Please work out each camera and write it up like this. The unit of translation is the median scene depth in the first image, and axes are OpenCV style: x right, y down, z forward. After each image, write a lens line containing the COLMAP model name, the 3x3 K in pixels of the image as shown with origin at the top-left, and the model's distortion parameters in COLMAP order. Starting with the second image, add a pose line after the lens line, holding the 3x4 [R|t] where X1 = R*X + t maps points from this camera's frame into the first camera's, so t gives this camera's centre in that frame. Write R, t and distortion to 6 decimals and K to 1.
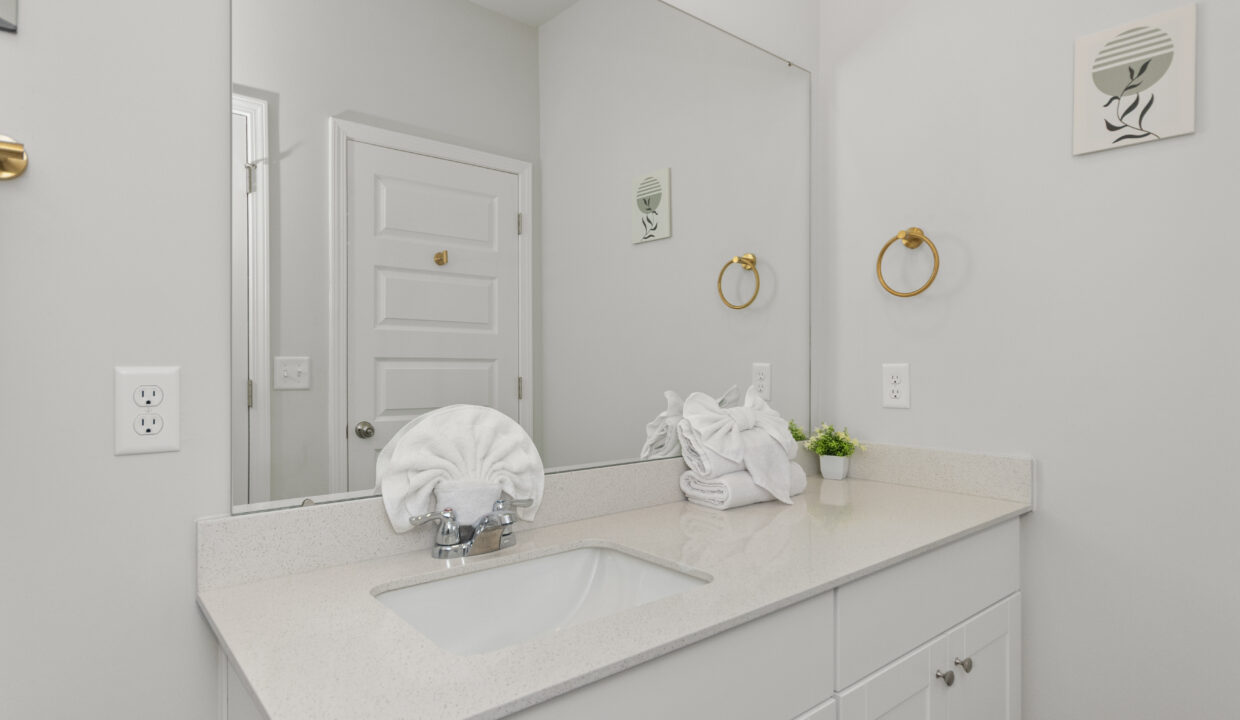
lens RADIAL K [[679.1, 0, 619.9], [0, 679.1, 369.6], [0, 0, 1]] dist [0.026559, -0.006658]
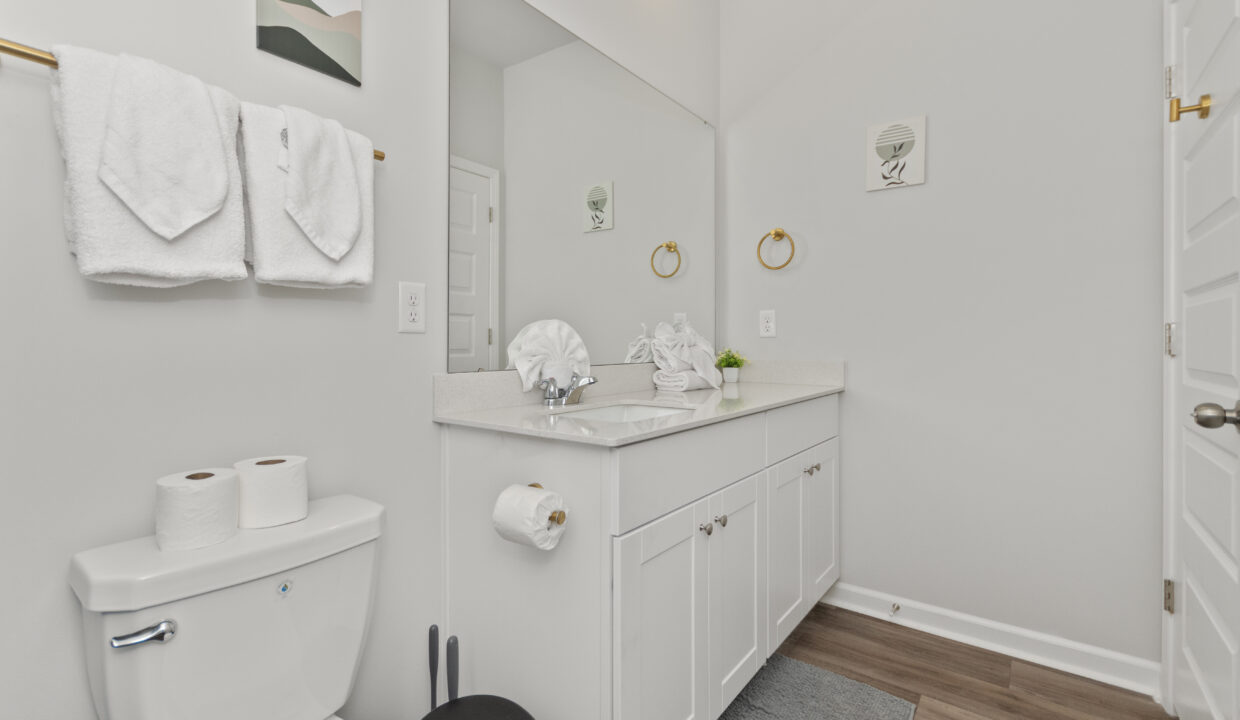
lens RADIAL K [[556.5, 0, 622.3], [0, 556.5, 347.6], [0, 0, 1]] dist [0.015232, 0.000141]
pose [[0.975071, -0.000804, 0.221893, -0.282722], [-0.000536, 0.999982, 0.005976, 0.087906], [-0.221894, -0.005946, 0.975053, -0.282487]]
